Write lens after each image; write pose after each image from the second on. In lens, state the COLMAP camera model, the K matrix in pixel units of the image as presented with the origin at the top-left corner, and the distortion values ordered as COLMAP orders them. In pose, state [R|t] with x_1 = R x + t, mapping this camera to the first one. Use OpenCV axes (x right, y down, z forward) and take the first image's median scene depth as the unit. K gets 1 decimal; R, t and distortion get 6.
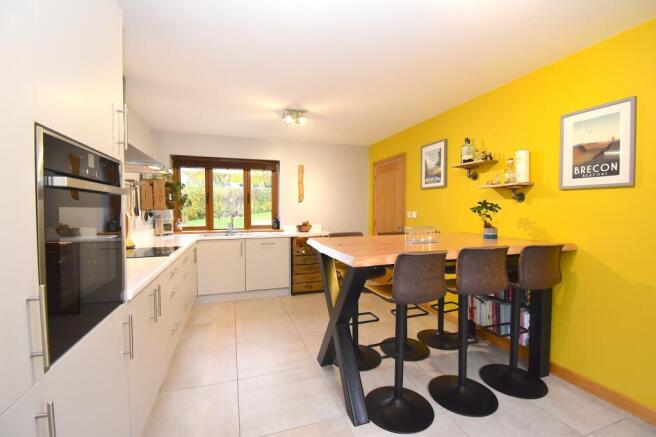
lens RADIAL K [[291.8, 0, 328.4], [0, 291.8, 210.7], [0, 0, 1]] dist [0.001454, -0.000014]
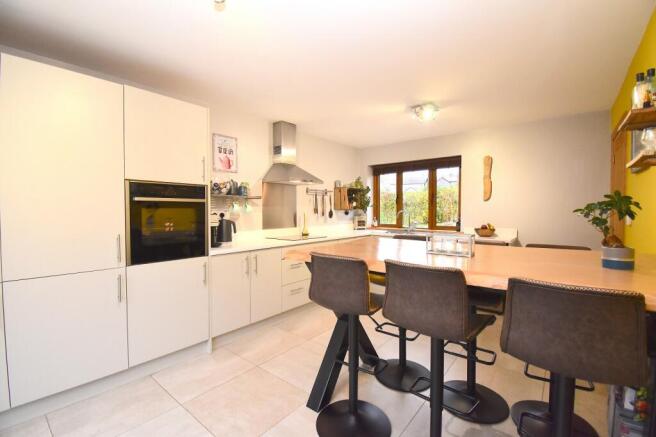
lens RADIAL K [[291.5, 0, 328.0], [0, 291.5, 218.5], [0, 0, 1]] dist [0.001147, -0.000022]
pose [[0.531277, 0.026478, -0.846784, 0.456118], [-0.004510, 0.999586, 0.028426, -0.000637], [0.847186, -0.011283, 0.531177, 0.206332]]
